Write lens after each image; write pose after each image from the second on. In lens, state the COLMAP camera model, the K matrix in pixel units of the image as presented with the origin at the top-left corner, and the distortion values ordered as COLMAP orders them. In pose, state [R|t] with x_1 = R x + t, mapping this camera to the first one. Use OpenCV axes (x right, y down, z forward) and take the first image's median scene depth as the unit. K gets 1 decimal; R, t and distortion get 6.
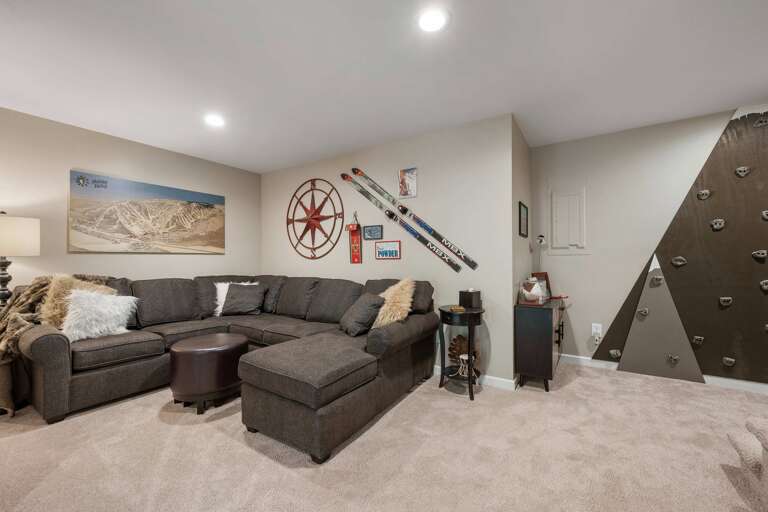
lens RADIAL K [[306.9, 0, 389.2], [0, 306.9, 257.5], [0, 0, 1]] dist [0.000252, 0.000065]
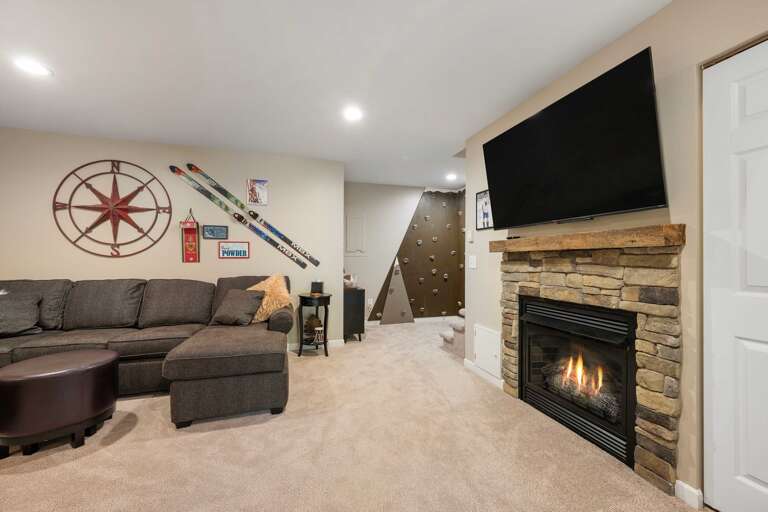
lens RADIAL K [[306.9, 0, 383.7], [0, 306.9, 258.9], [0, 0, 1]] dist [0.000252, 0.000065]
pose [[0.646784, 0.005354, 0.762655, -0.522118], [-0.010228, 0.999946, 0.001654, -0.000118], [-0.762605, -0.008870, 0.646804, -0.105112]]
